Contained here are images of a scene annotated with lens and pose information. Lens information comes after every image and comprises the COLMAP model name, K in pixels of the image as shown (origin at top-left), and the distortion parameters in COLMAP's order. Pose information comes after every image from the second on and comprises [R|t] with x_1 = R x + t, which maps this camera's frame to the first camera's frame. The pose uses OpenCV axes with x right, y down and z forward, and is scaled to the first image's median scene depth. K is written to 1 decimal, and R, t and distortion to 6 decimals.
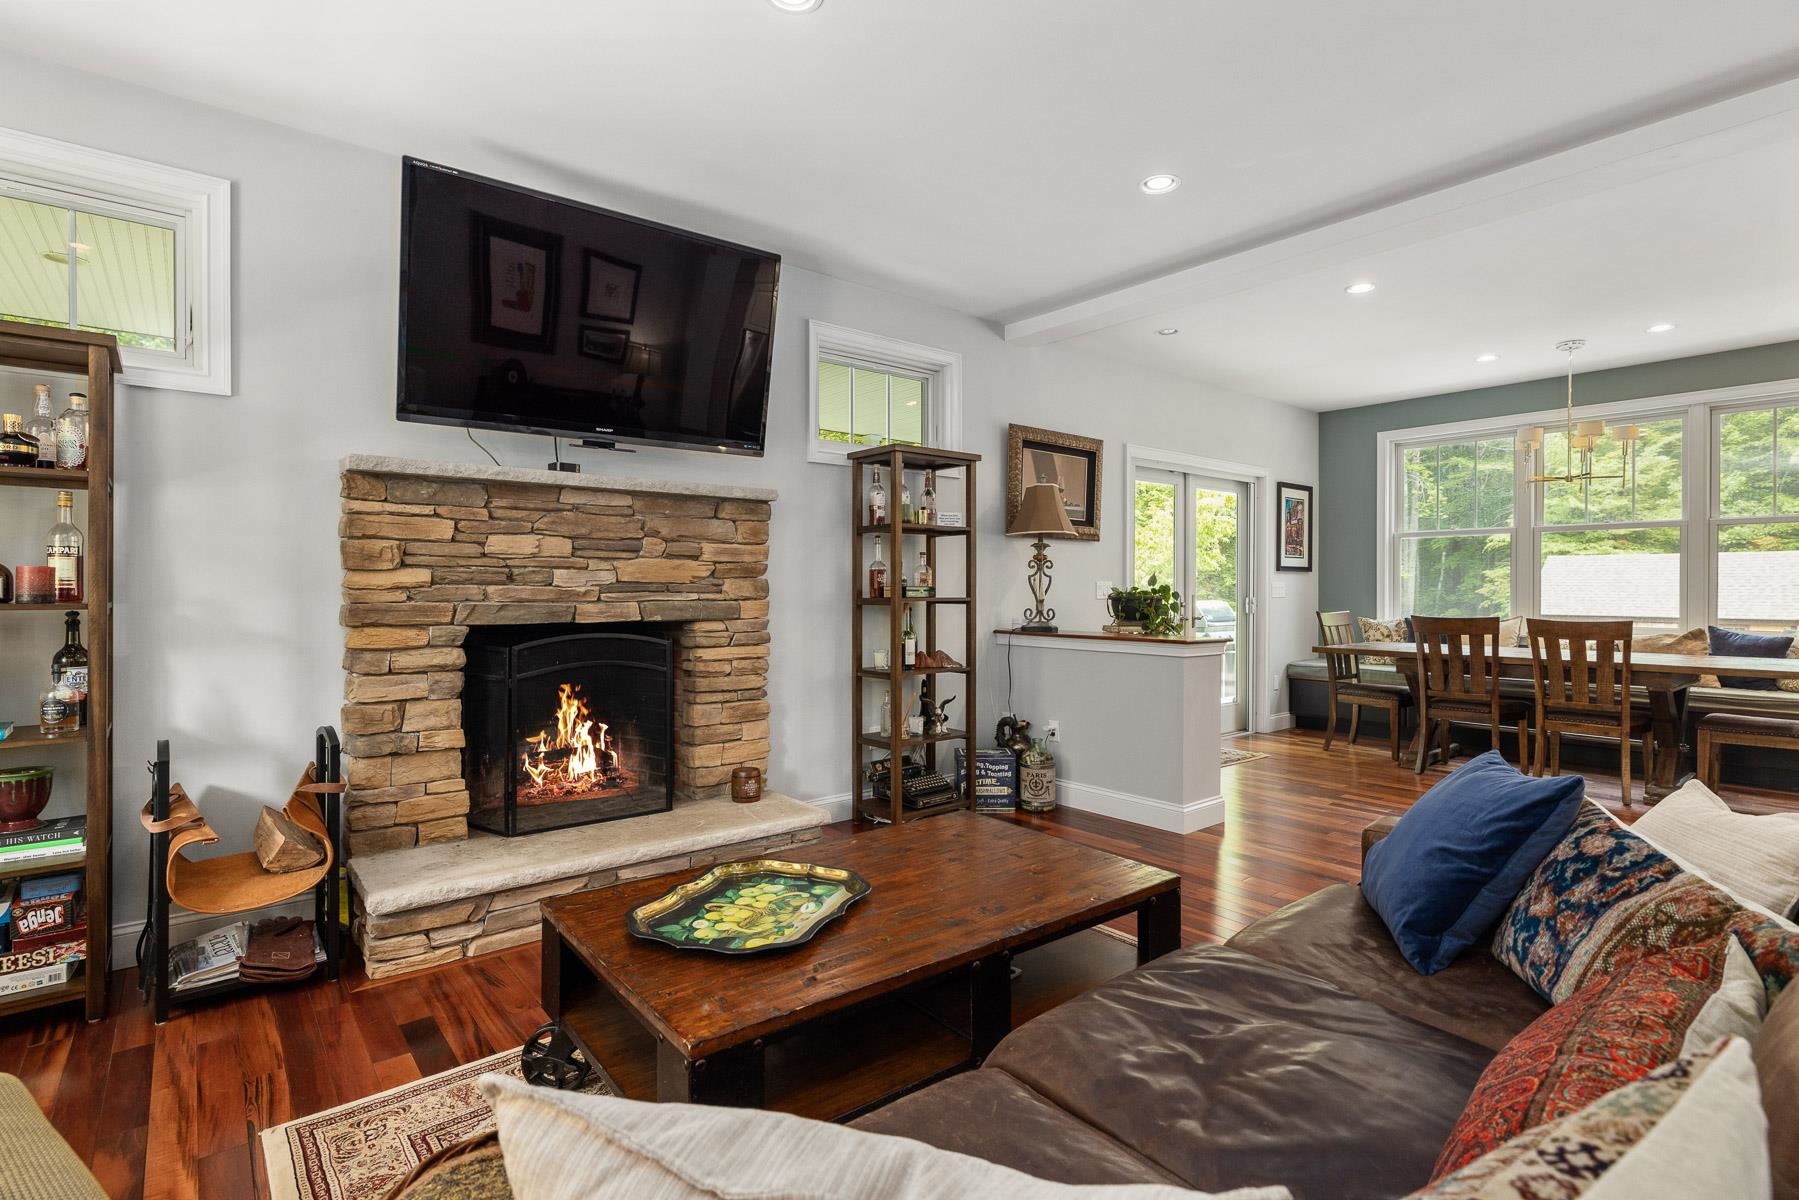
lens RADIAL K [[858.4, 0, 899.0], [0, 858.4, 599.0], [0, 0, 1]] dist [-0.002741, -0.000290]
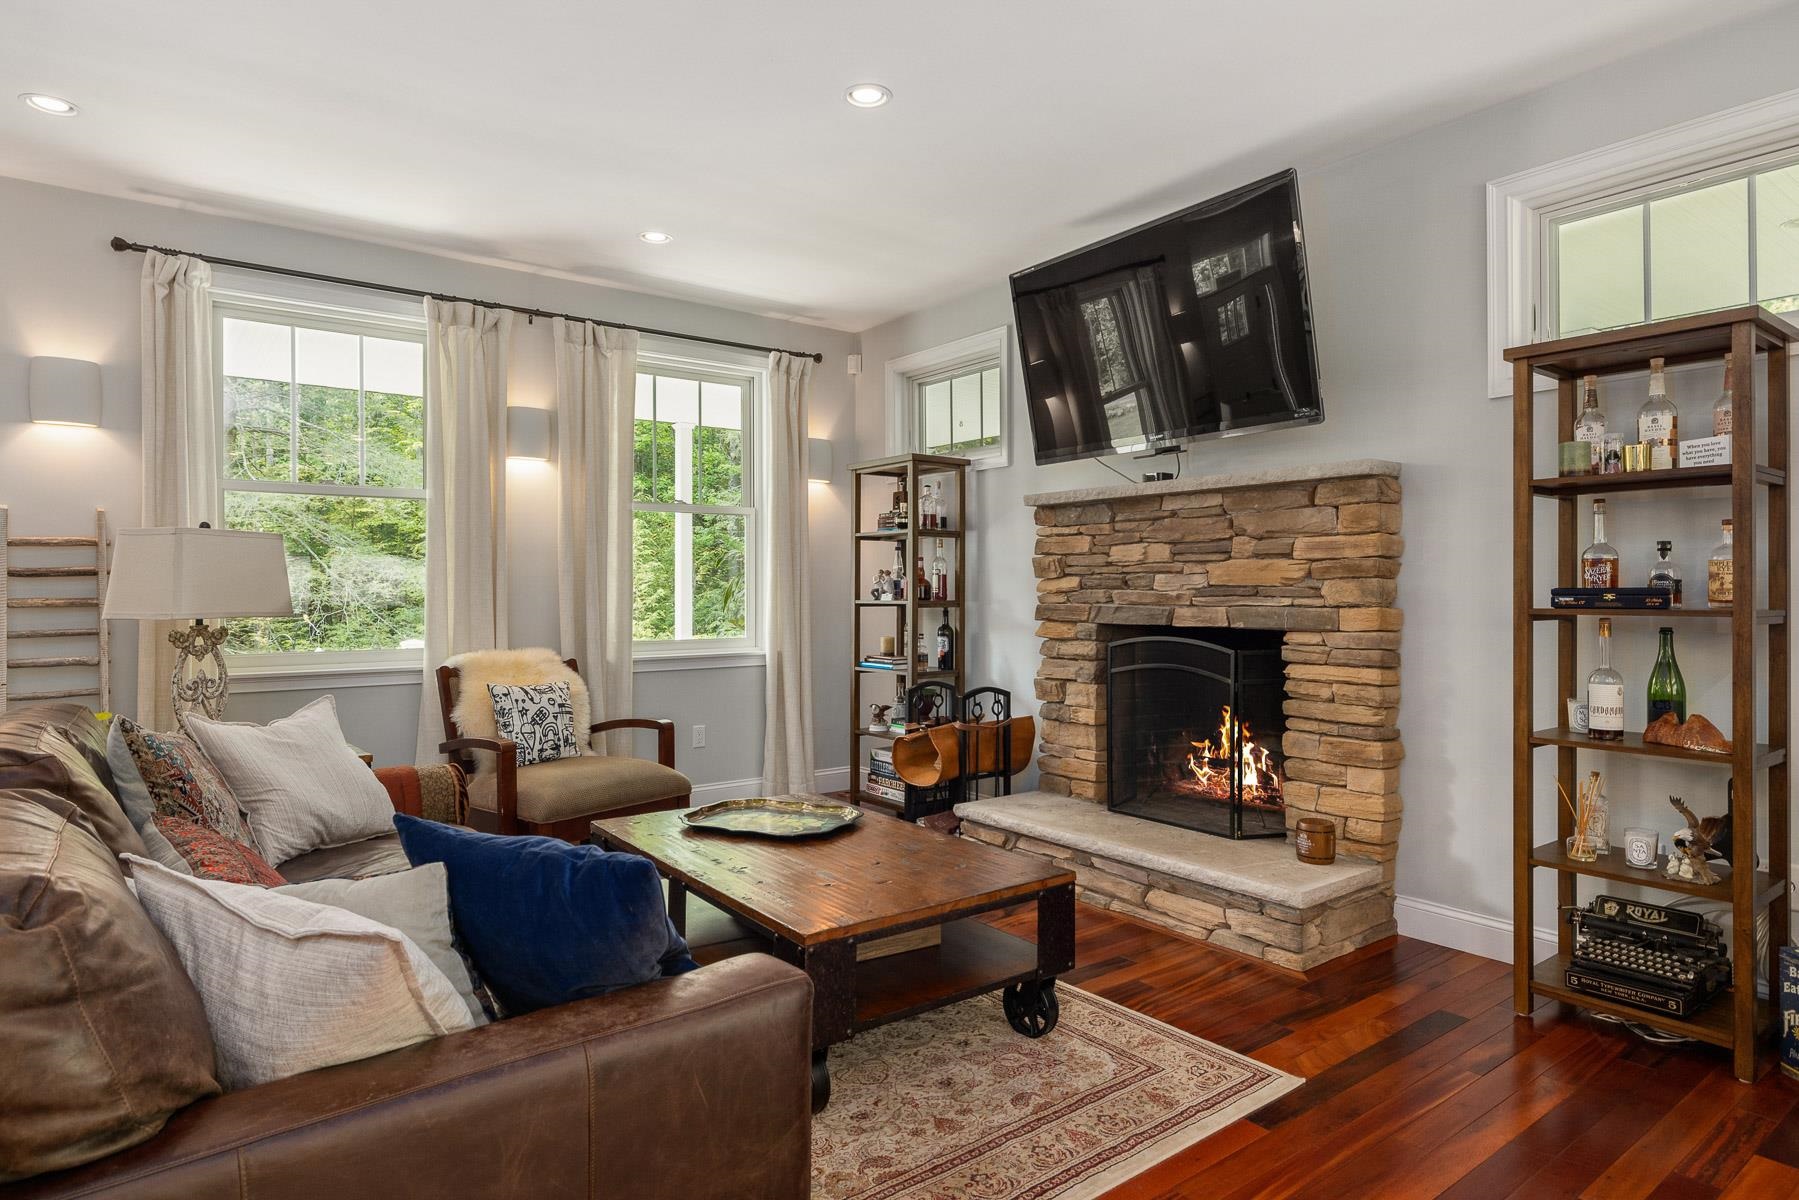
lens RADIAL K [[1035.3, 0, 896.8], [0, 1035.3, 588.7], [0, 0, 1]] dist [0.006268, -0.000754]
pose [[-0.031317, -0.003935, -0.999502, 0.852274], [-0.011650, 0.999926, -0.003572, -0.008165], [0.999442, 0.011533, -0.031361, 0.695735]]
